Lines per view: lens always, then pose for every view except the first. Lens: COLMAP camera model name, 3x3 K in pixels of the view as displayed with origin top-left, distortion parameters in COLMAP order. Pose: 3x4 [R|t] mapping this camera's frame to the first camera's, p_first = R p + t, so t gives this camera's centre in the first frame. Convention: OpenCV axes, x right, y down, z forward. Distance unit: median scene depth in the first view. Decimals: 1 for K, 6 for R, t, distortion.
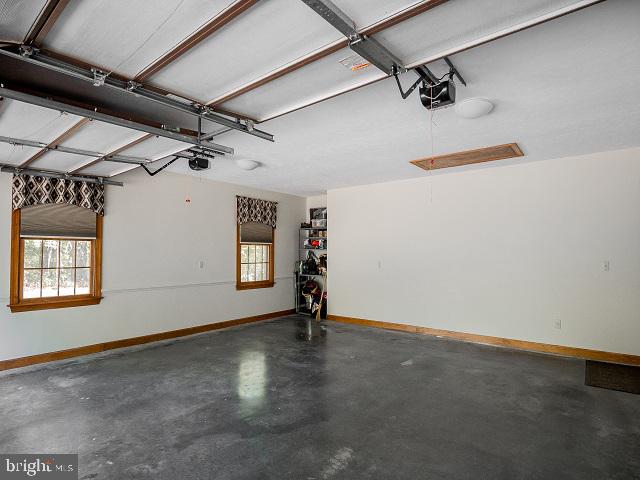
lens RADIAL K [[342.5, 0, 319.5], [0, 342.5, 240.9], [0, 0, 1]] dist [-0.009401, -0.000313]
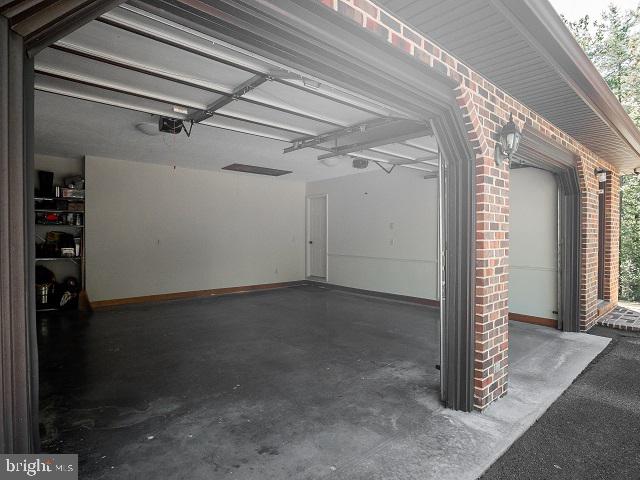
lens RADIAL K [[342.5, 0, 318.7], [0, 342.5, 239.3], [0, 0, 1]] dist [-0.009401, -0.000313]
pose [[0.169433, 0.000234, 0.985542, -1.488707], [-0.041739, 0.999104, 0.006938, 0.056253], [-0.984658, -0.042311, 0.169291, 0.627083]]
